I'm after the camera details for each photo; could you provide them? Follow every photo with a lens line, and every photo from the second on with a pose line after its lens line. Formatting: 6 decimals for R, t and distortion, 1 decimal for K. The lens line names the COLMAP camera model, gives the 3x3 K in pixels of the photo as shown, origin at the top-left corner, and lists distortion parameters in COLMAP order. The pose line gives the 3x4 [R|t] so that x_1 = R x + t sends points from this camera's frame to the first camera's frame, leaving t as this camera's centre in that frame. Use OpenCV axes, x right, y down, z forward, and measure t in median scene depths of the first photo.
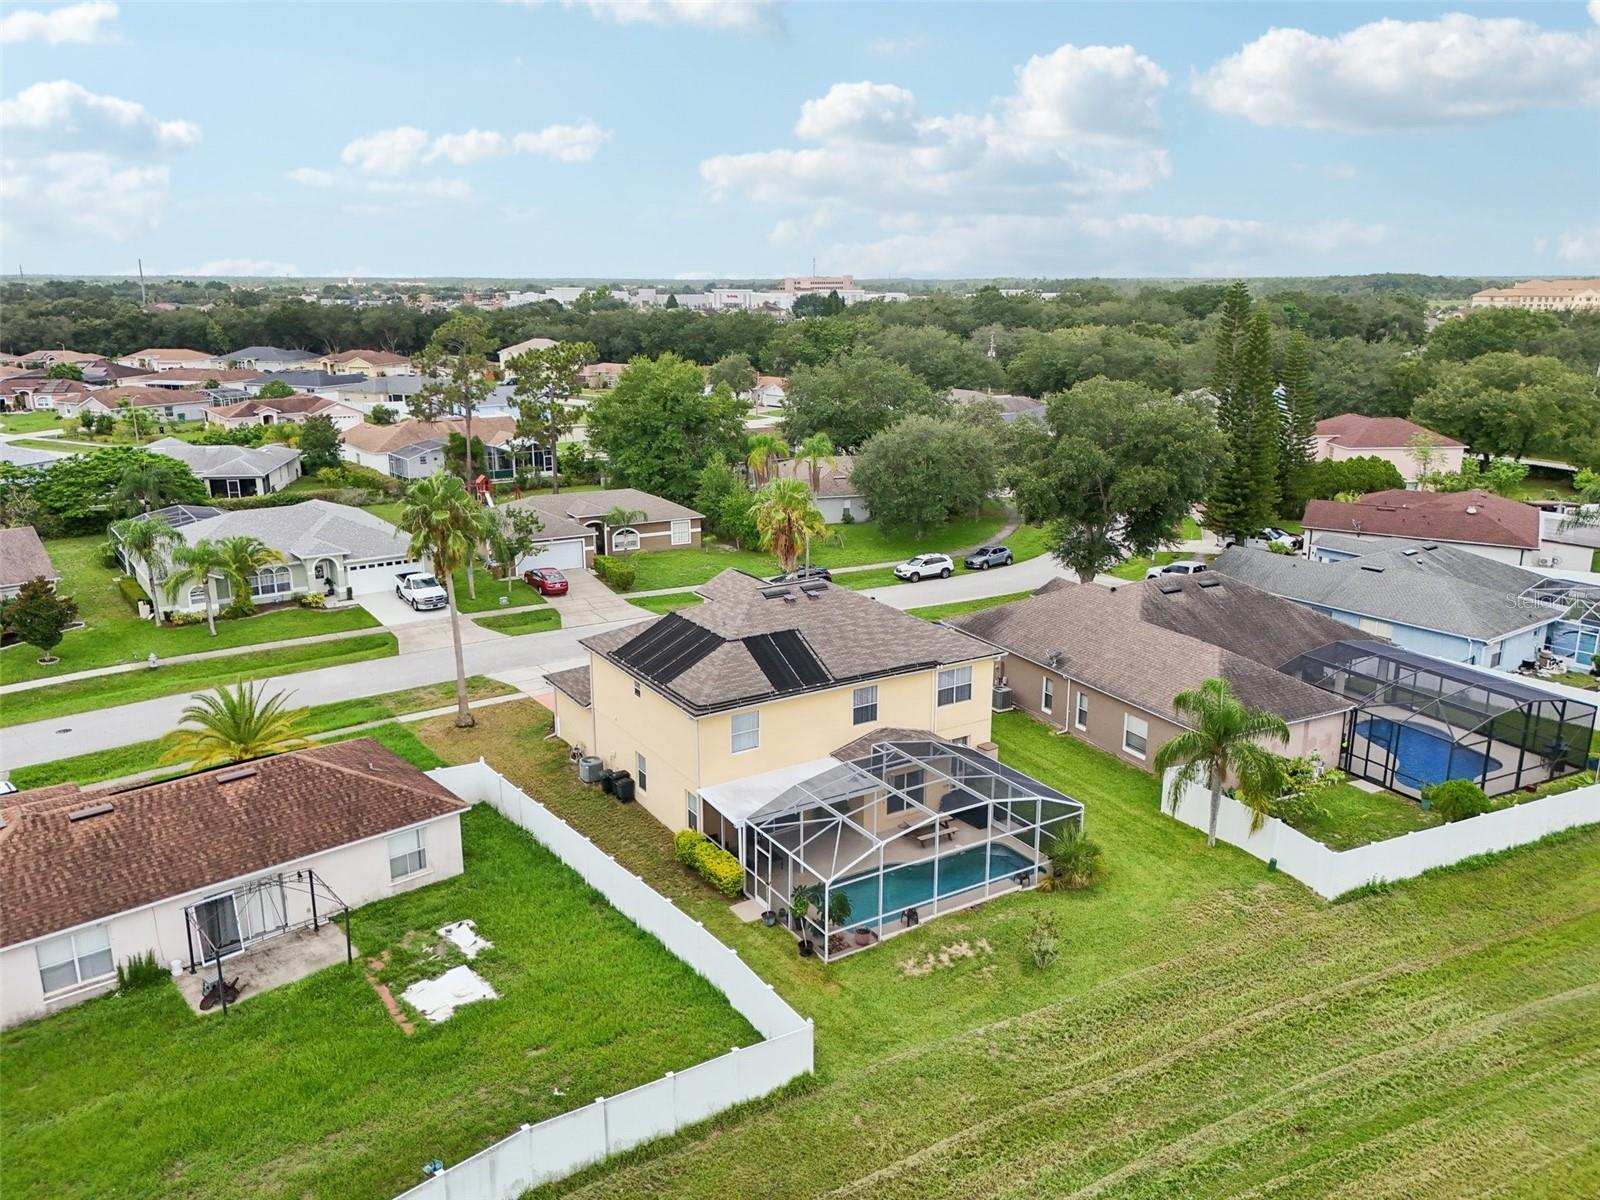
lens RADIAL K [[1186.3, 0, 800.0], [0, 1186.3, 600.0], [0, 0, 1]] dist [0.083513, -0.090212]
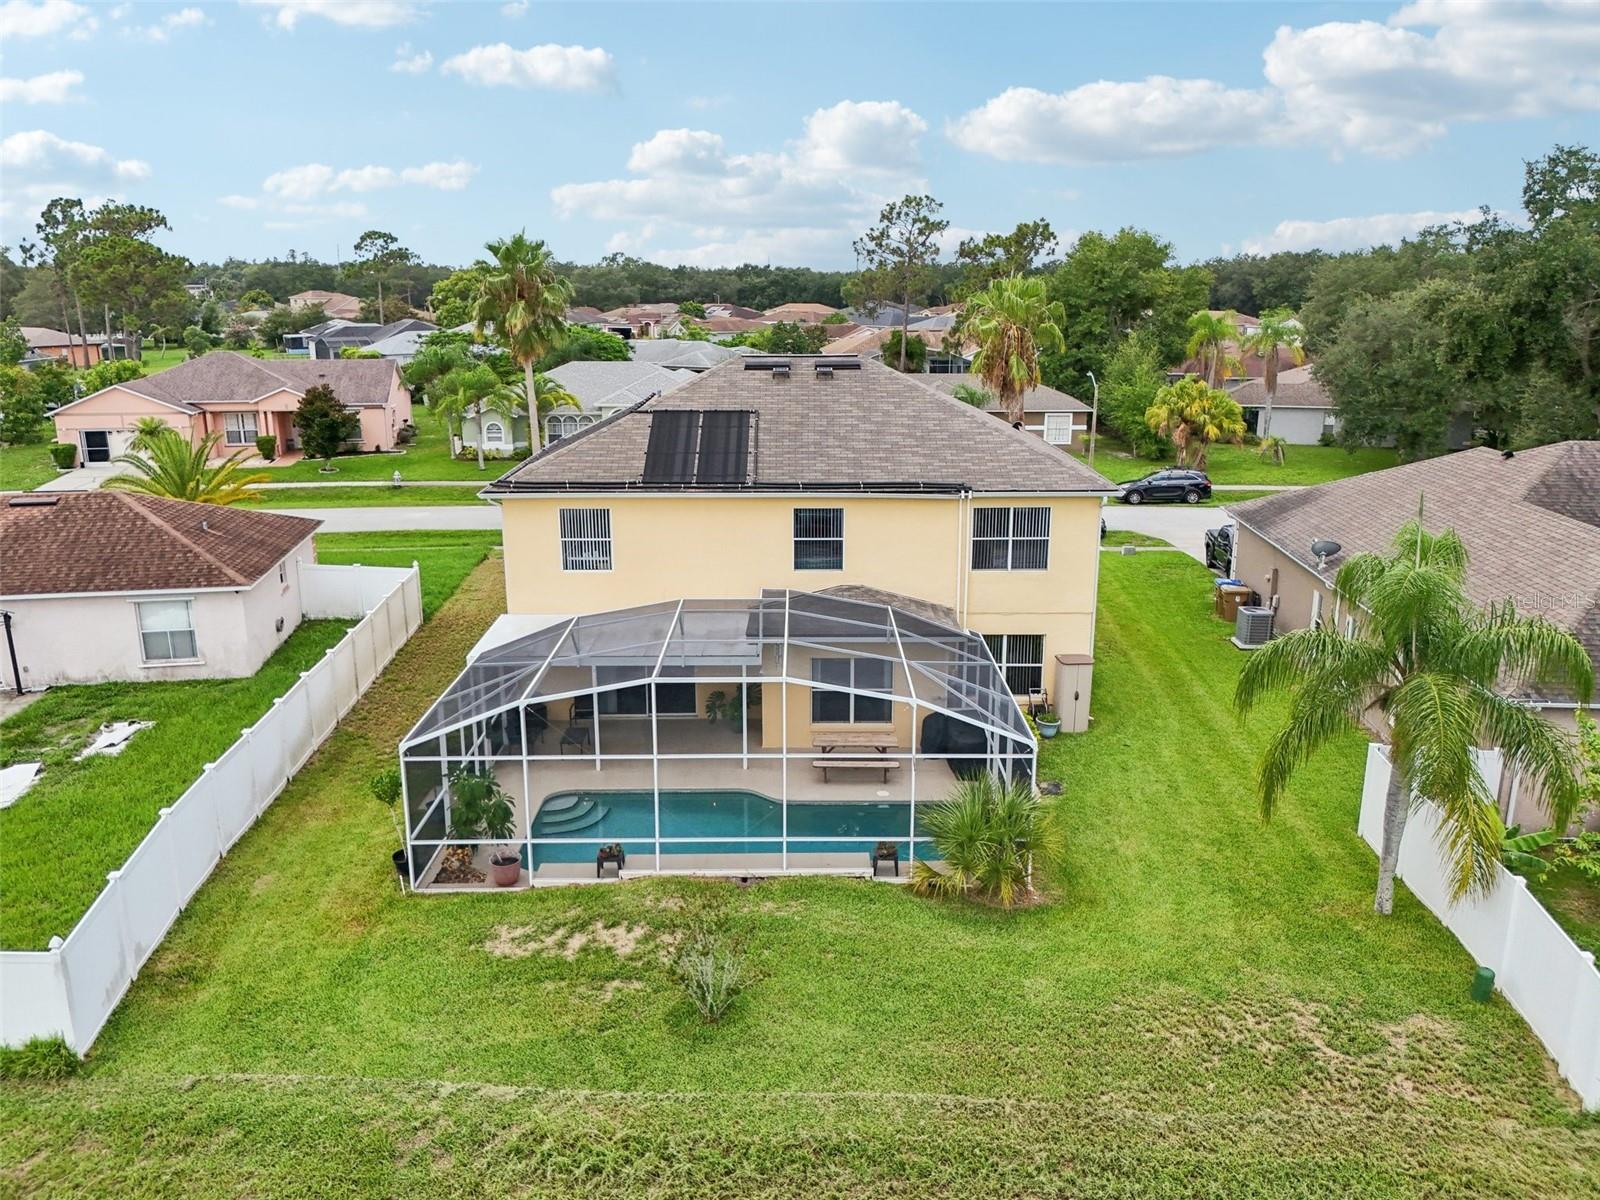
lens RADIAL K [[1186.3, 0, 800.0], [0, 1186.3, 600.0], [0, 0, 1]] dist [0.083513, -0.090212]
pose [[0.850384, 0.132071, -0.509317, 0.358778], [-0.130121, 0.990705, 0.039642, 0.097523], [0.509819, 0.032562, 0.859665, 0.486321]]
